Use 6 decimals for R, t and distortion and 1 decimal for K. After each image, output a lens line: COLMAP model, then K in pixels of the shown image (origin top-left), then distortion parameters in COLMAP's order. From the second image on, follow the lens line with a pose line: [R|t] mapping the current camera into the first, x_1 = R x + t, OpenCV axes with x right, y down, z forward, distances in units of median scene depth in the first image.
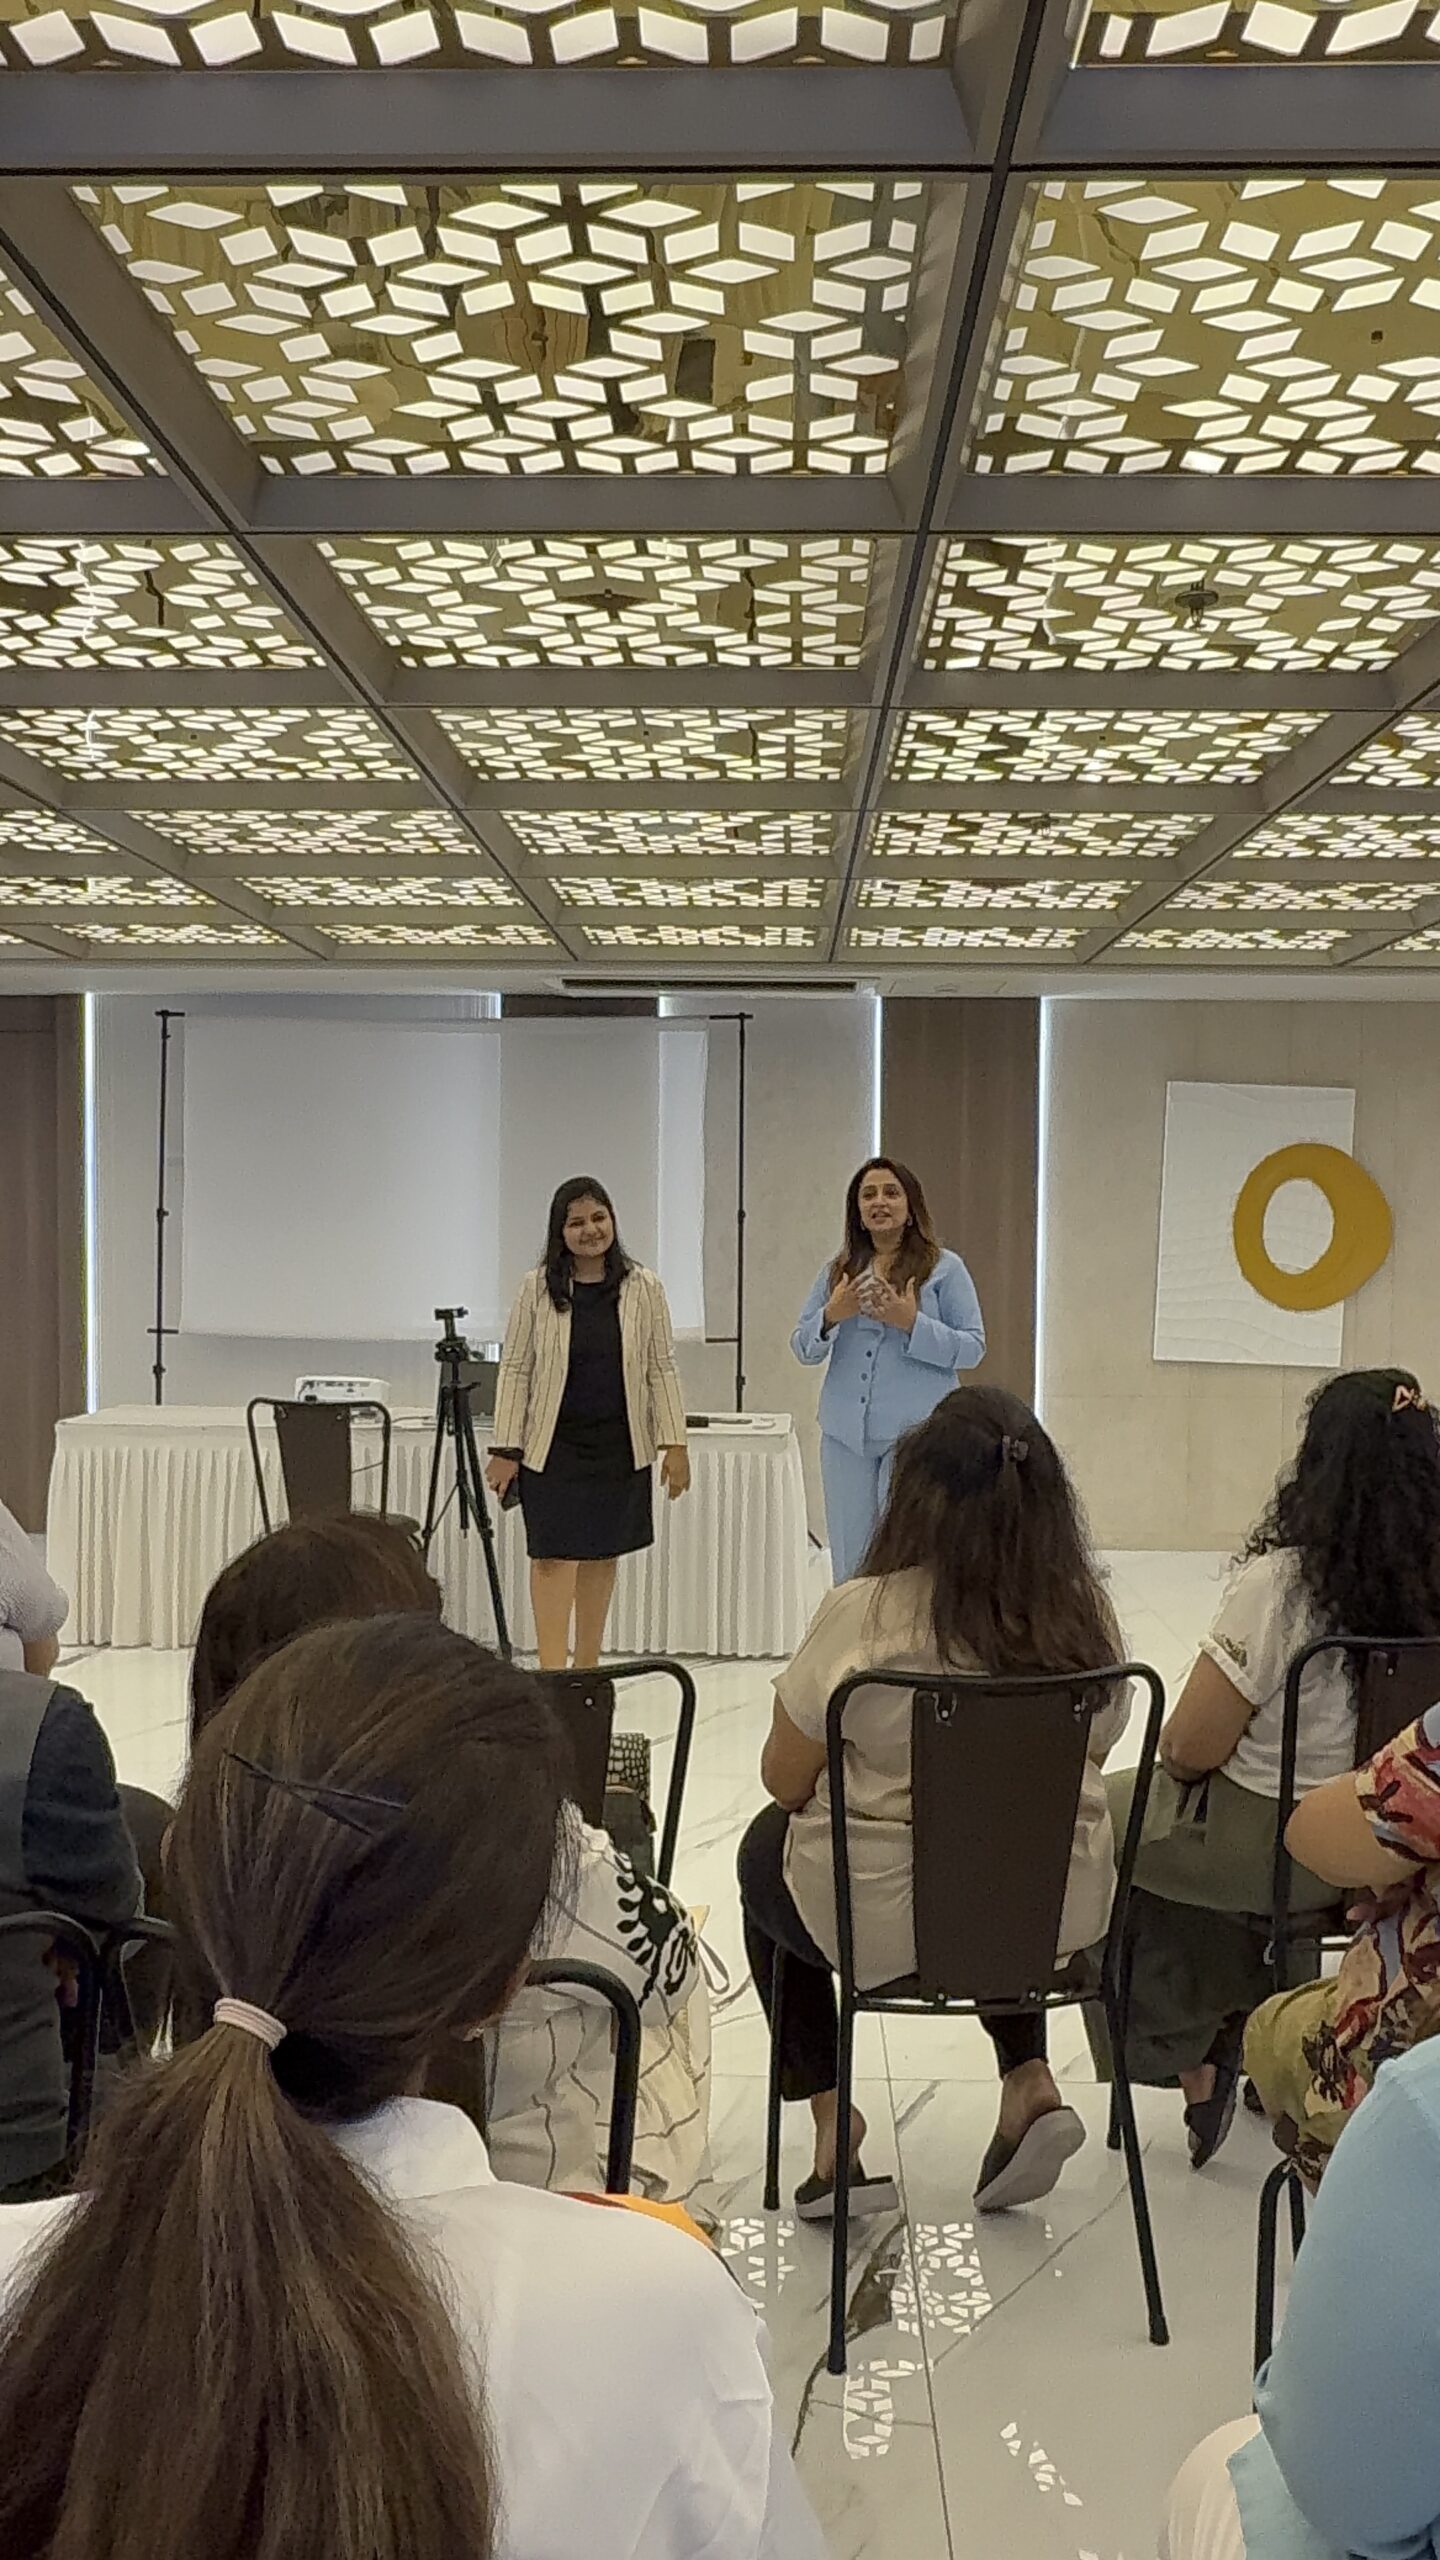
lens RADIAL K [[2024.1, 0, 716.3], [0, 2024.1, 1282.7], [0, 0, 1]] dist [0.026513, 0.025111]
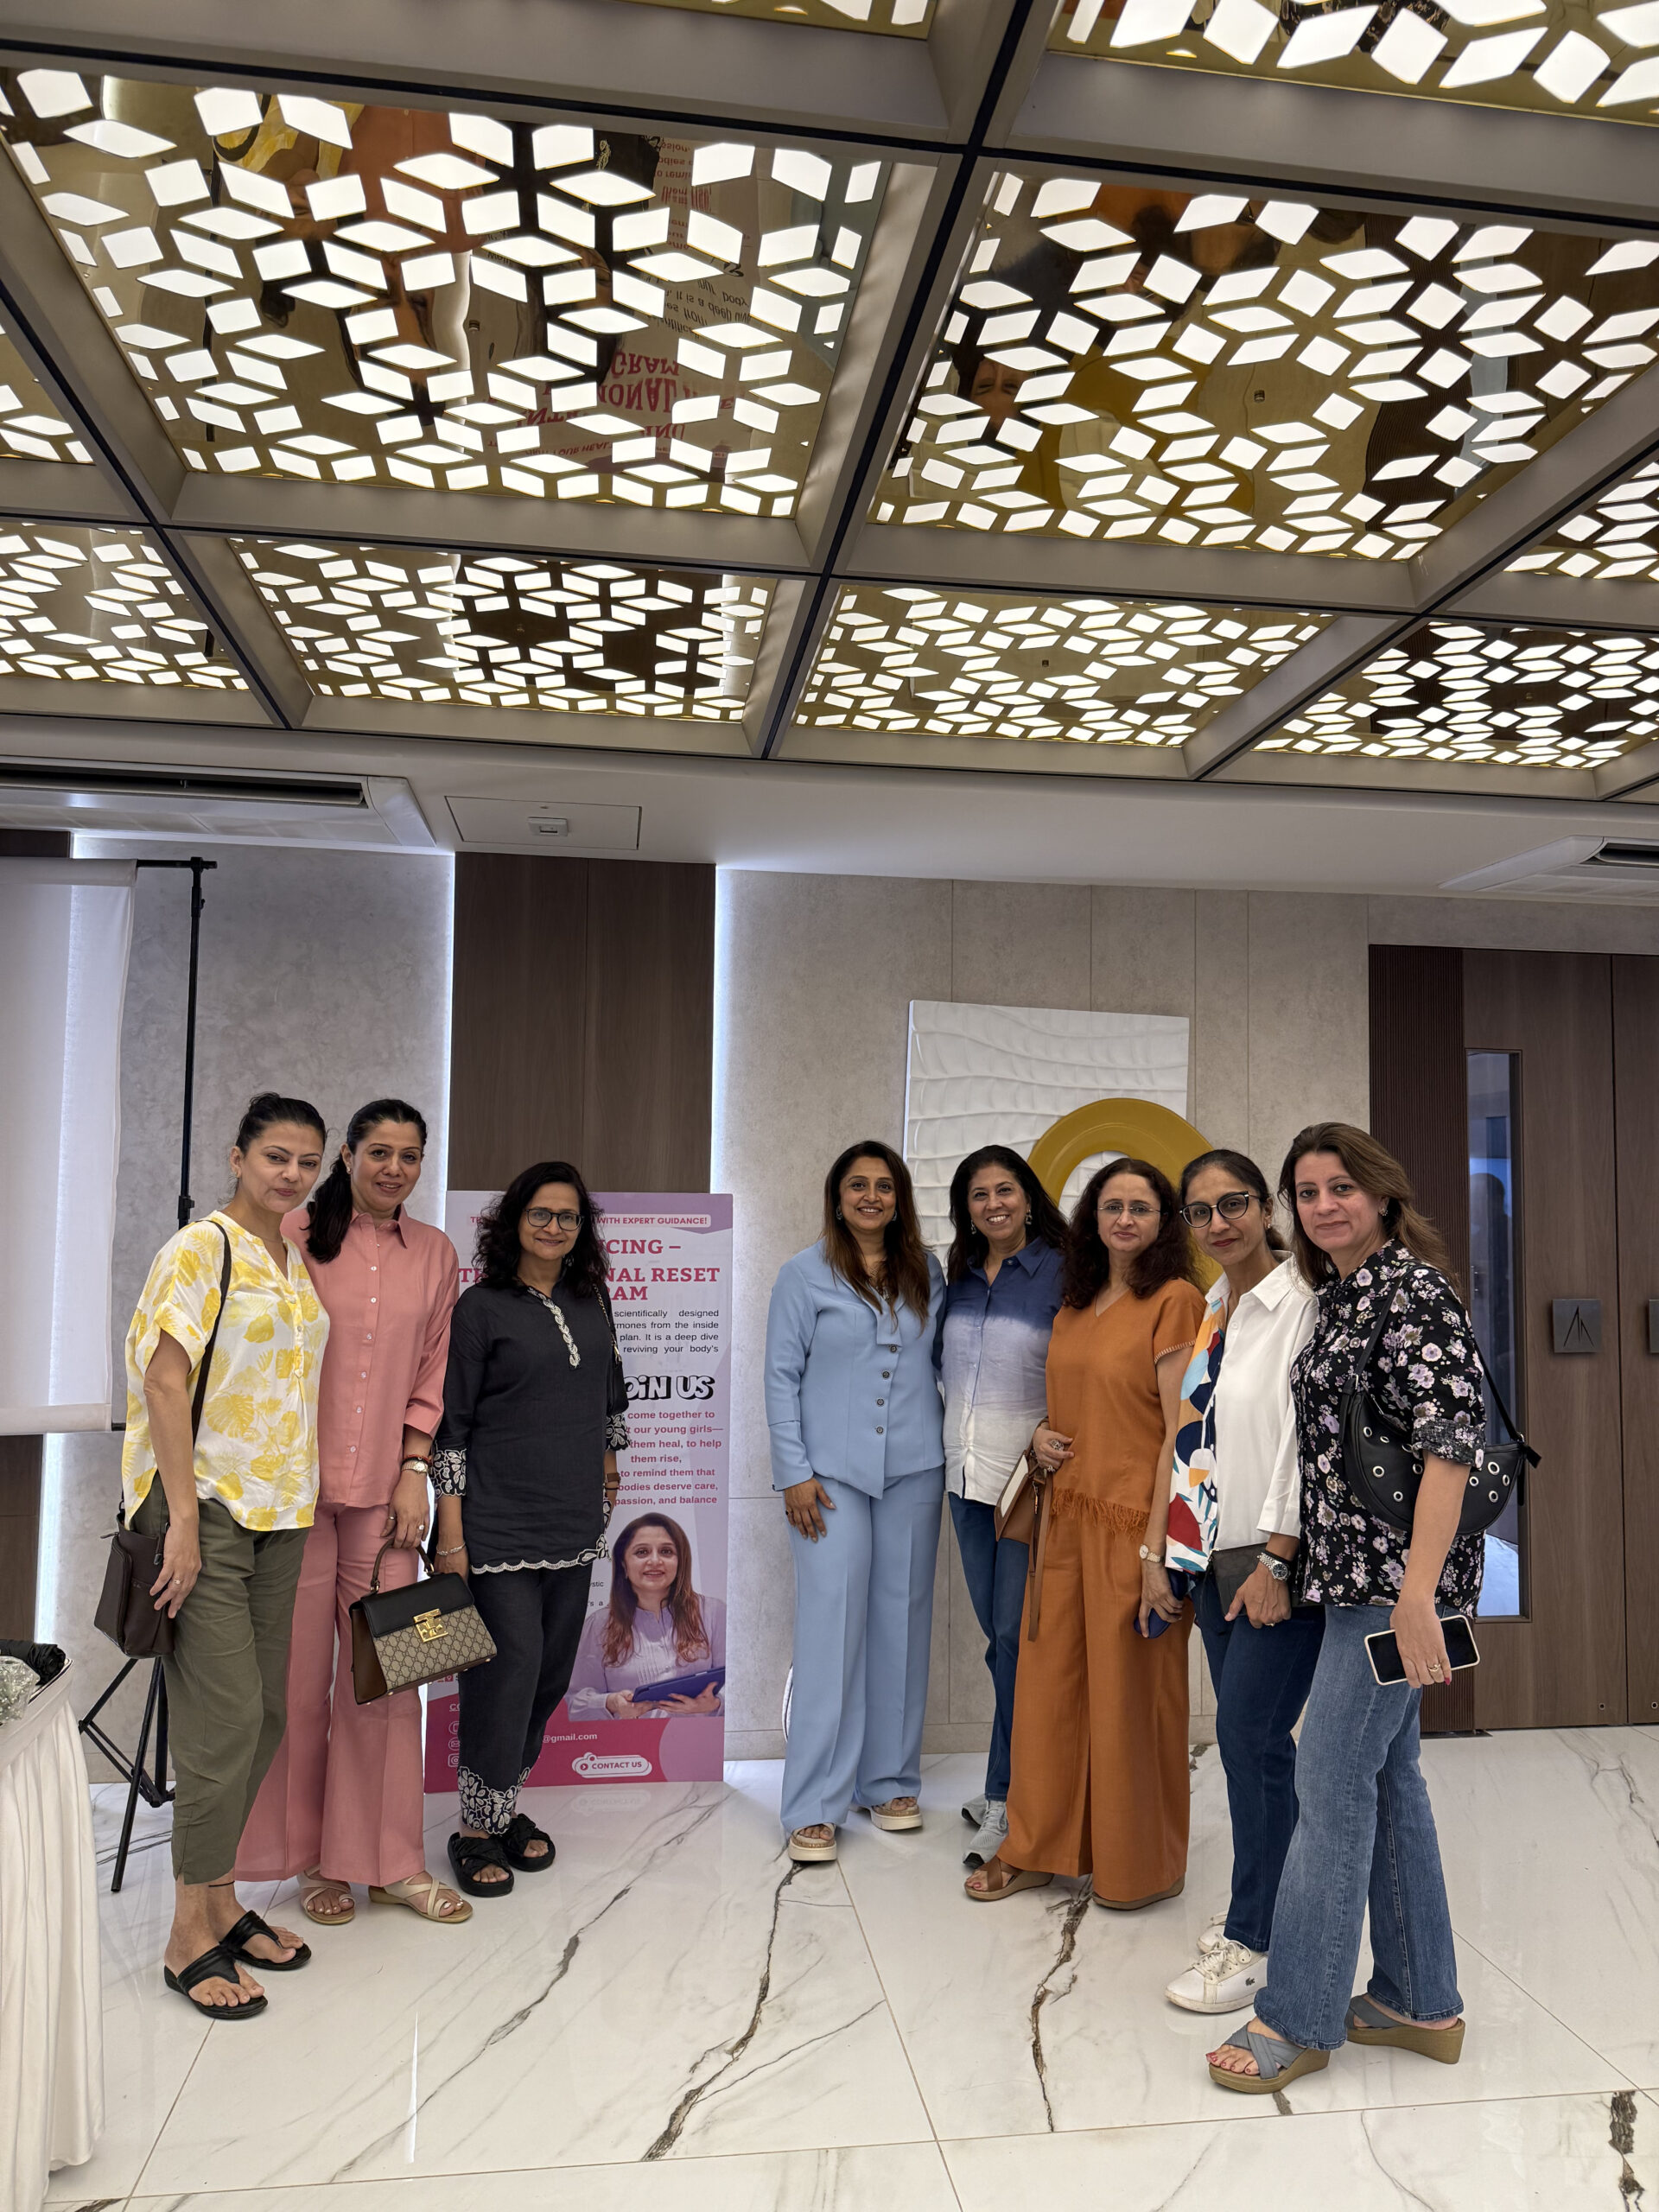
lens RADIAL K [[1563.9, 0, 852.8], [0, 1563.9, 1107.6], [0, 0, 1]] dist [-0.011570, -0.019541]
pose [[0.982784, 0.007226, 0.184616, -0.034476], [0.011345, 0.994989, -0.099343, -0.001186], [-0.184408, 0.099728, 0.977777, 0.200016]]
